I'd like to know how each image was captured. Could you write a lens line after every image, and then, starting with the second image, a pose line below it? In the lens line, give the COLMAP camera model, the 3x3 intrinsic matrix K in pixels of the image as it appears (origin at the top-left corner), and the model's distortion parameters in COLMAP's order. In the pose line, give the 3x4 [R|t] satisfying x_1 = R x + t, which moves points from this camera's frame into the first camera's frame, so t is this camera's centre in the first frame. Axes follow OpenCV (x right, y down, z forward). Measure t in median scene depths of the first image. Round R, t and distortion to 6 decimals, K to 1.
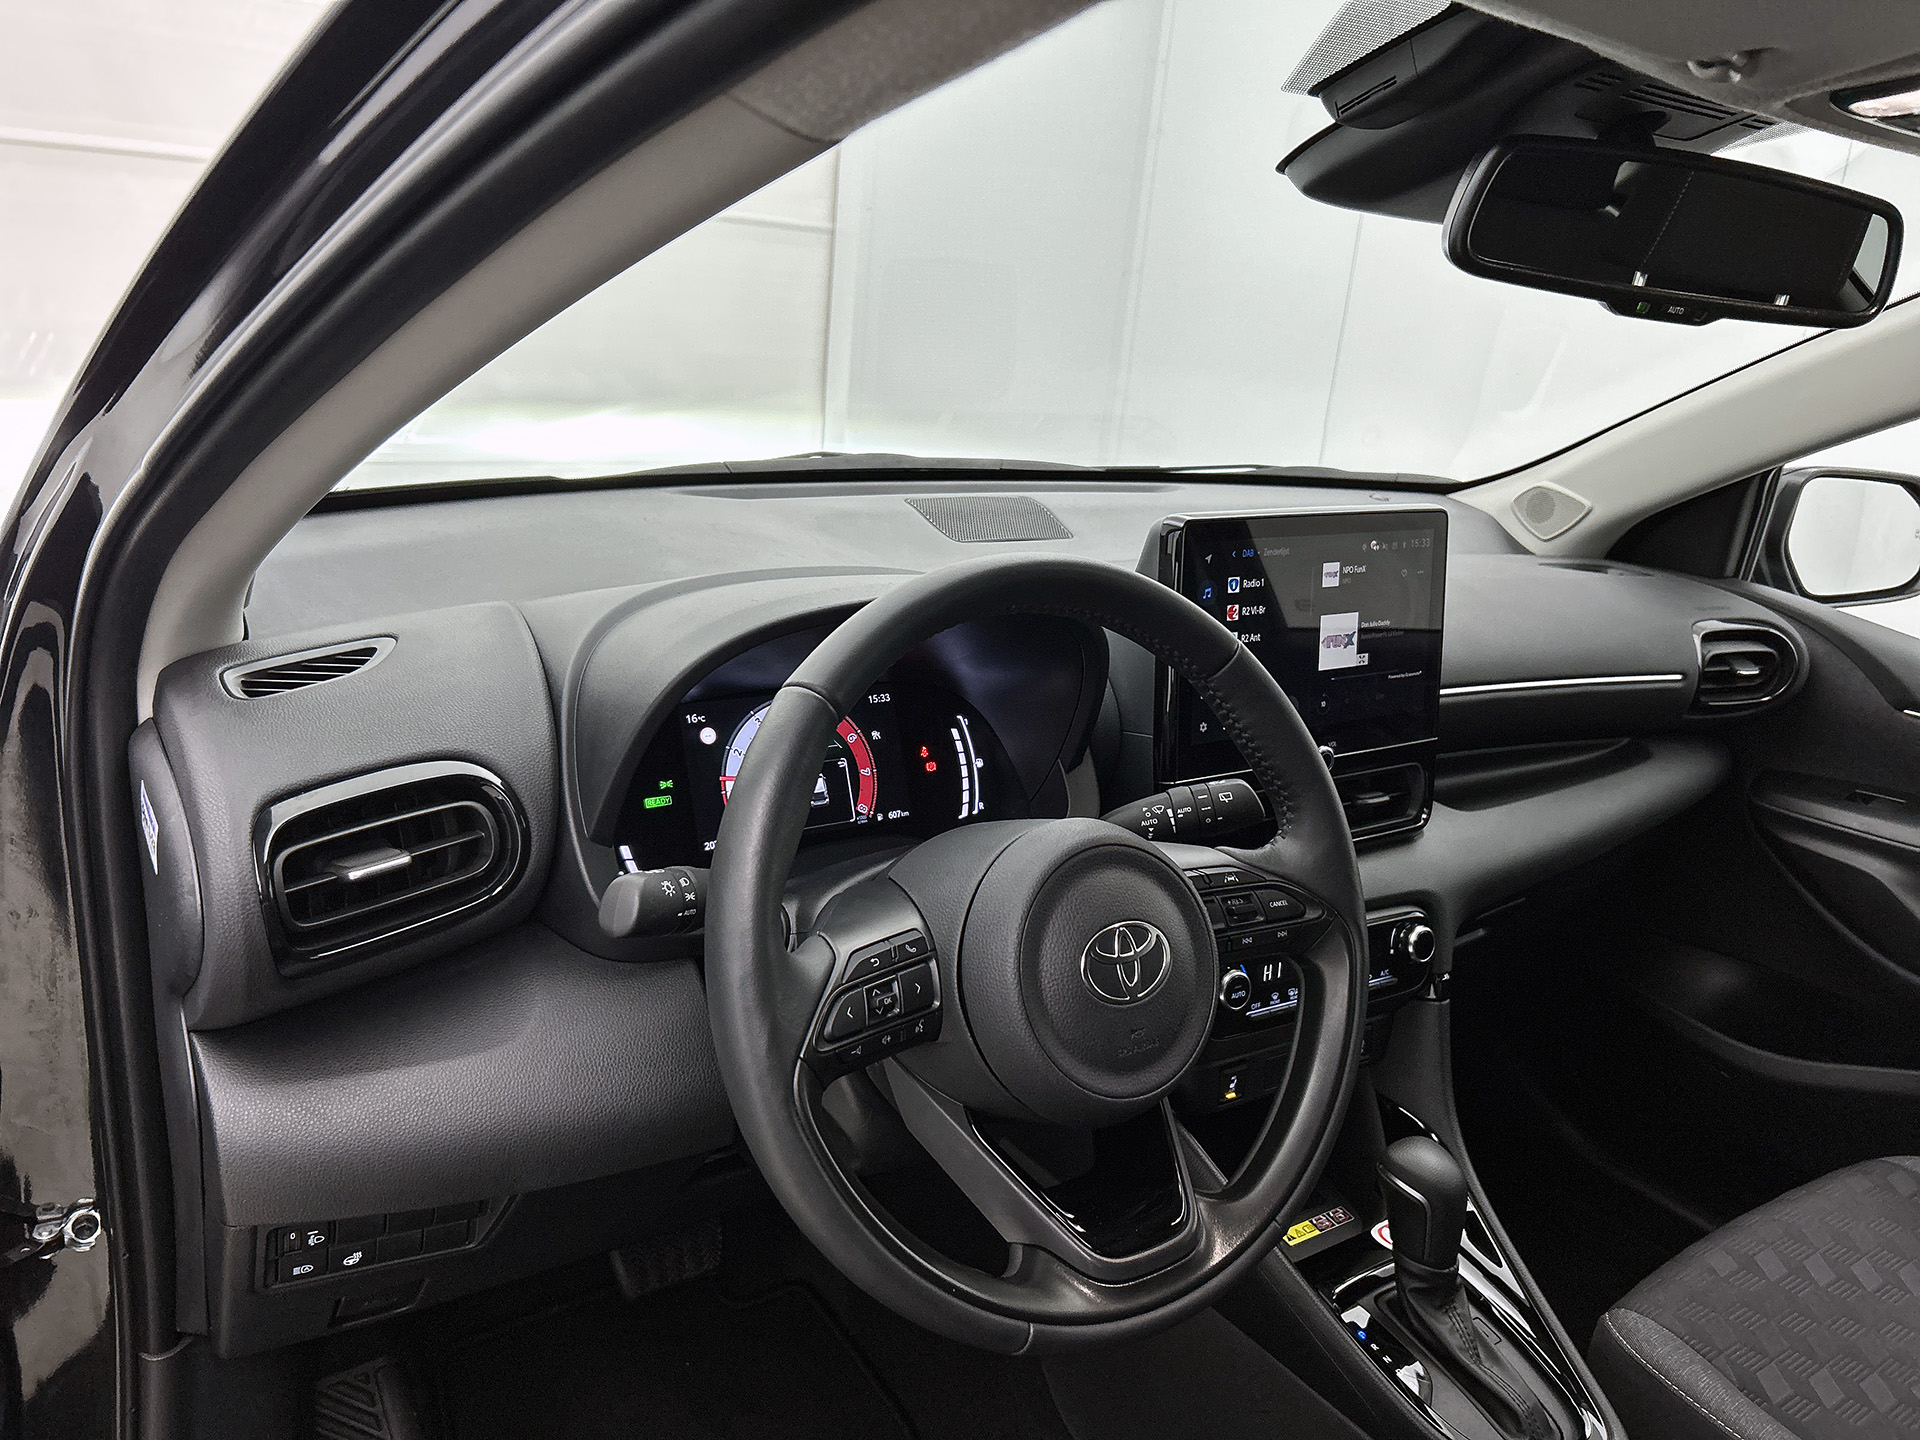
lens RADIAL K [[1447.4, 0, 957.9], [0, 1447.4, 730.7], [0, 0, 1]] dist [0.103845, -0.146282]
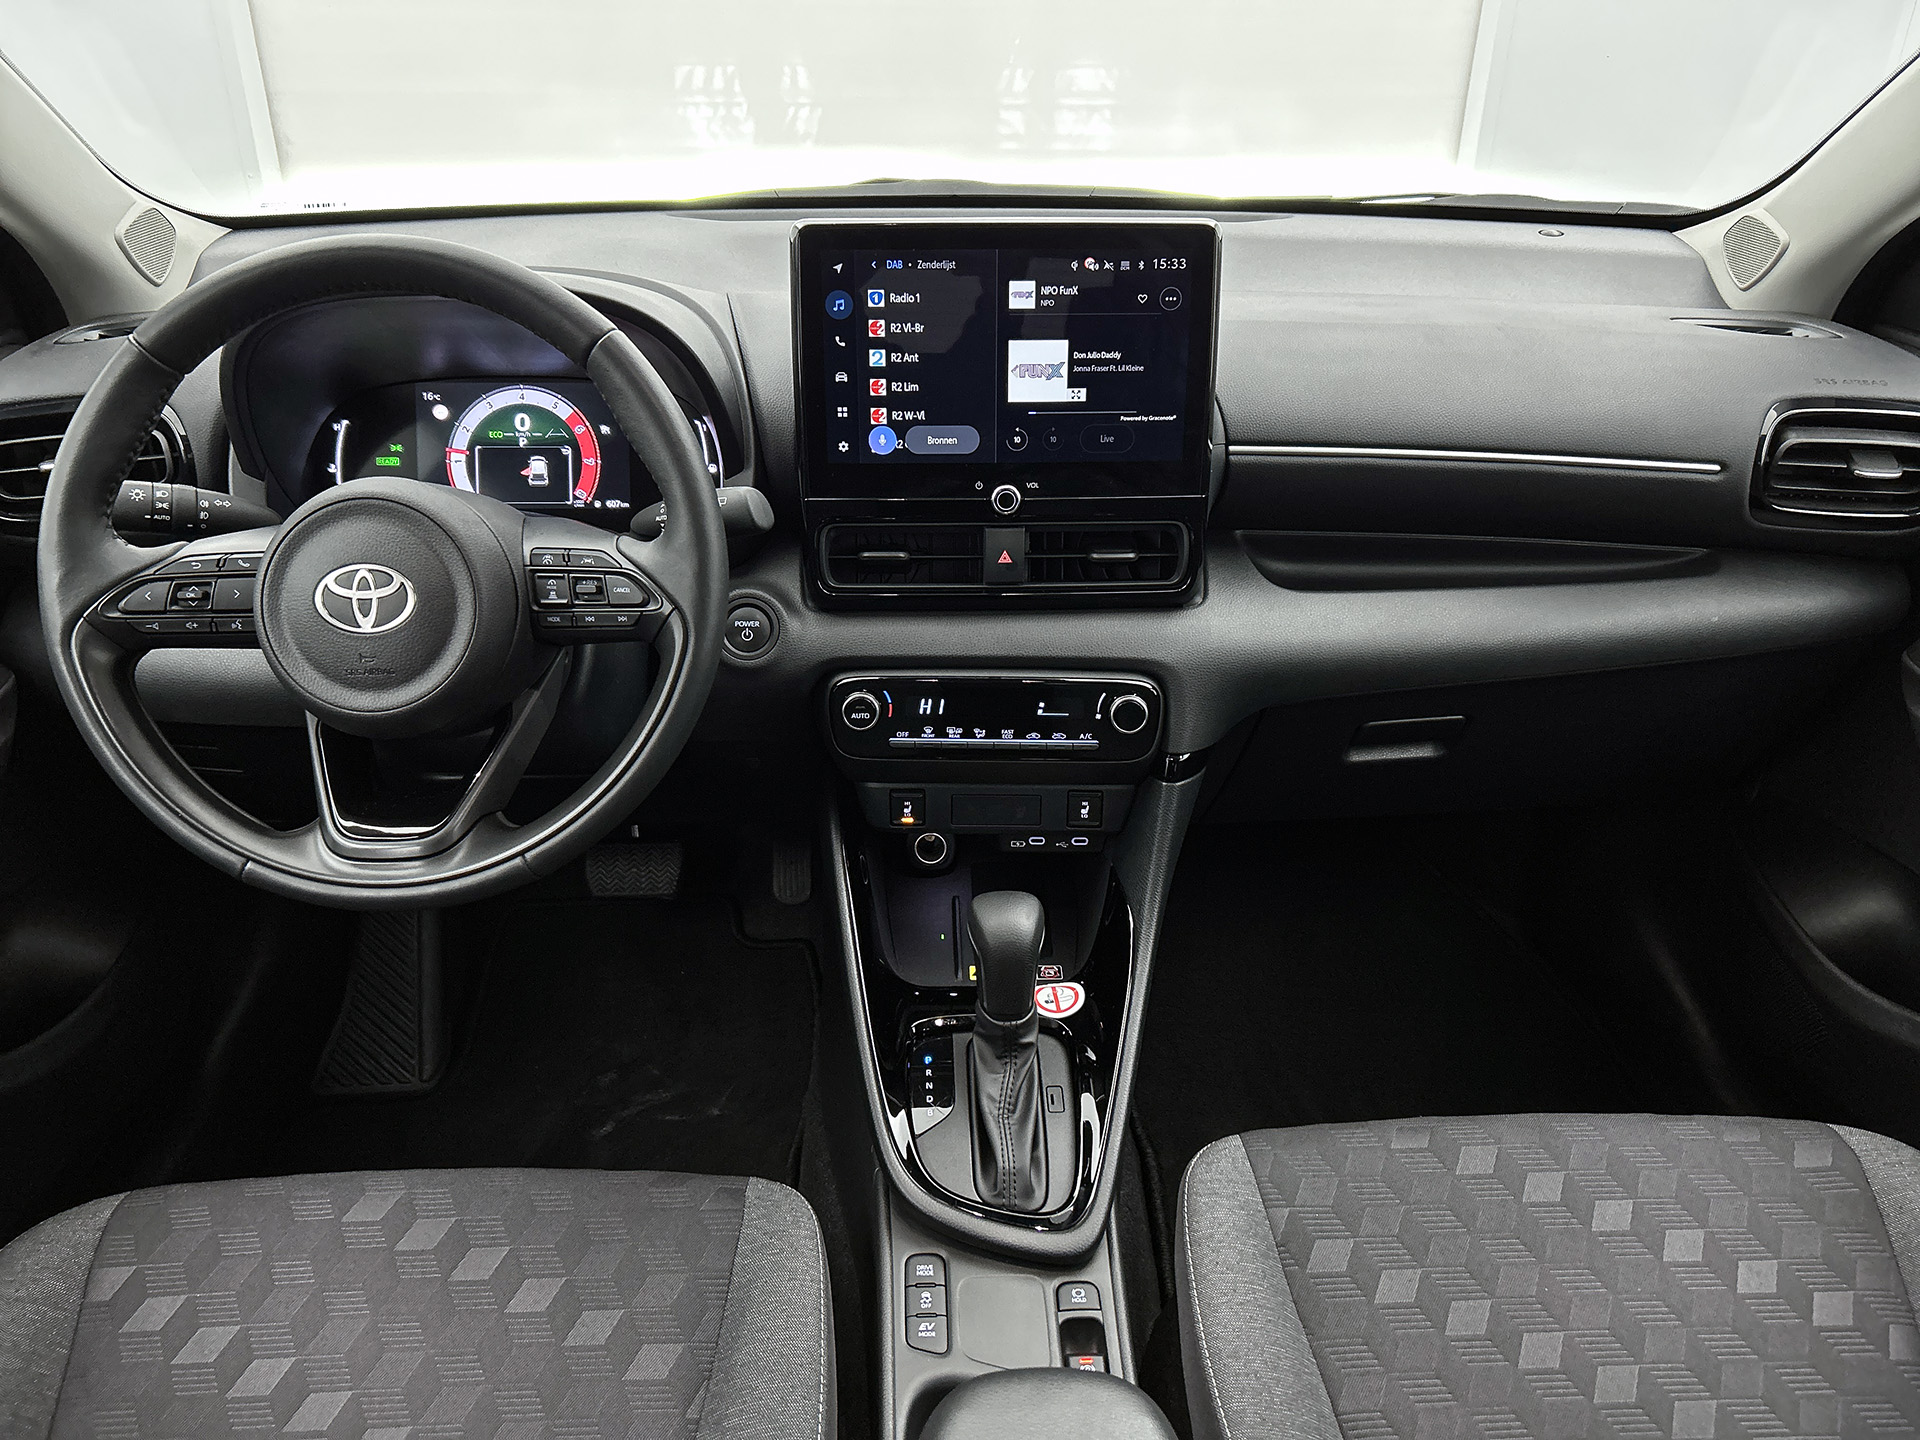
lens RADIAL K [[1412.8, 0, 950.1], [0, 1412.8, 728.0], [0, 0, 1]] dist [0.107884, -0.190063]
pose [[0.839048, 0.177687, -0.514223, 0.742805], [-0.101476, 0.979689, 0.172949, 0.010816], [0.534510, -0.092931, 0.840038, 0.192832]]
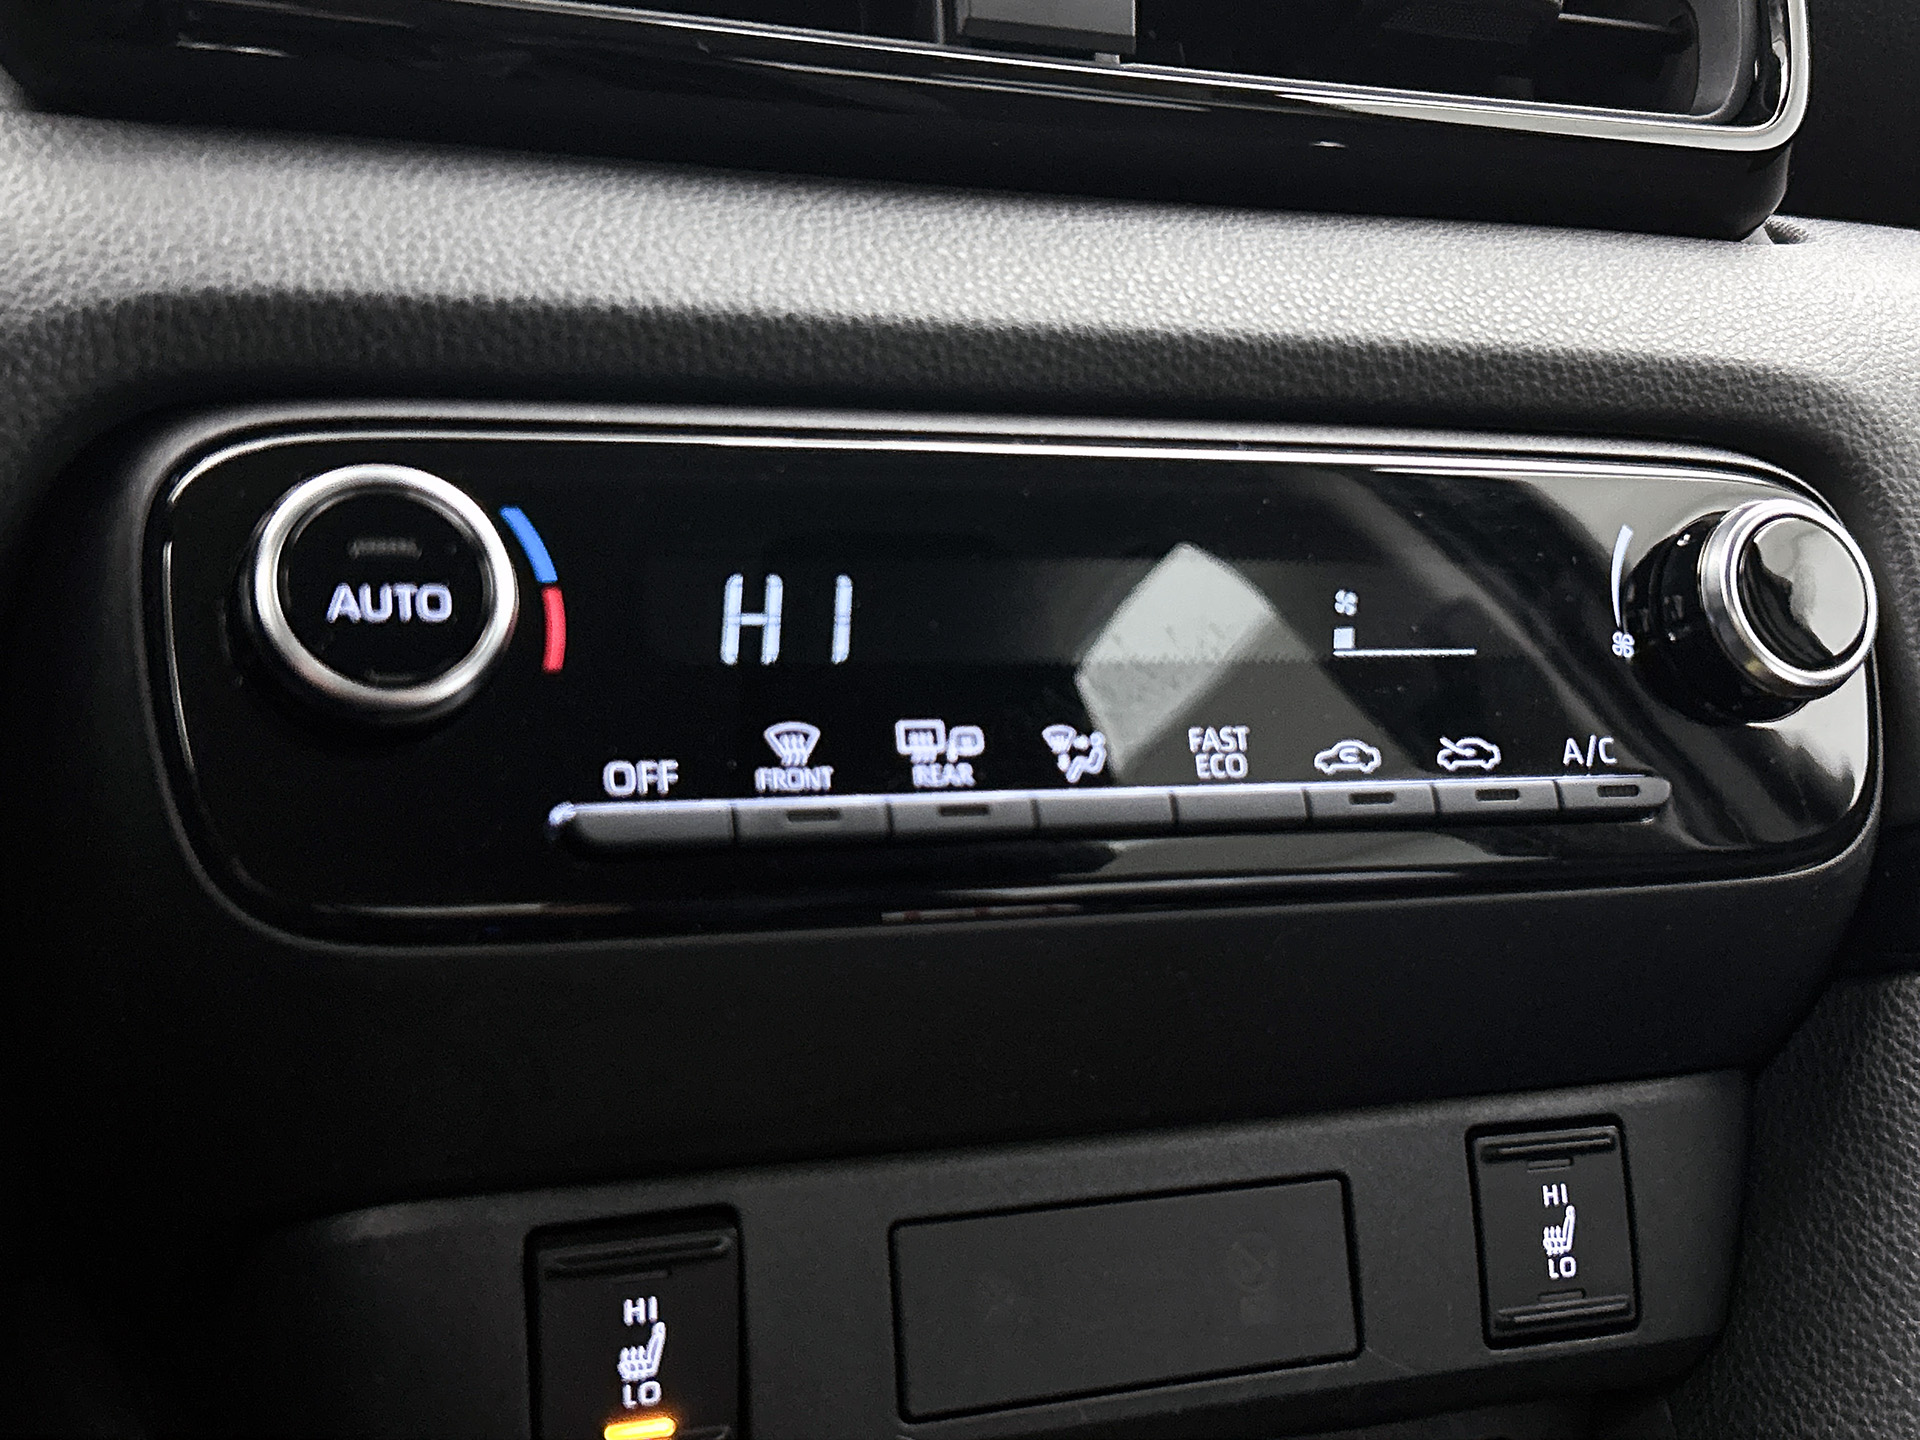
lens RADIAL K [[2431.4, 0, 960.0], [0, 2431.4, 720.0], [0, 0, 1]] dist [0.196141, -0.842257]
pose [[0.979155, -0.097018, -0.178447, 0.290749], [0.040597, 0.954302, -0.296074, 0.266920], [0.199017, 0.282658, 0.938348, 0.754492]]
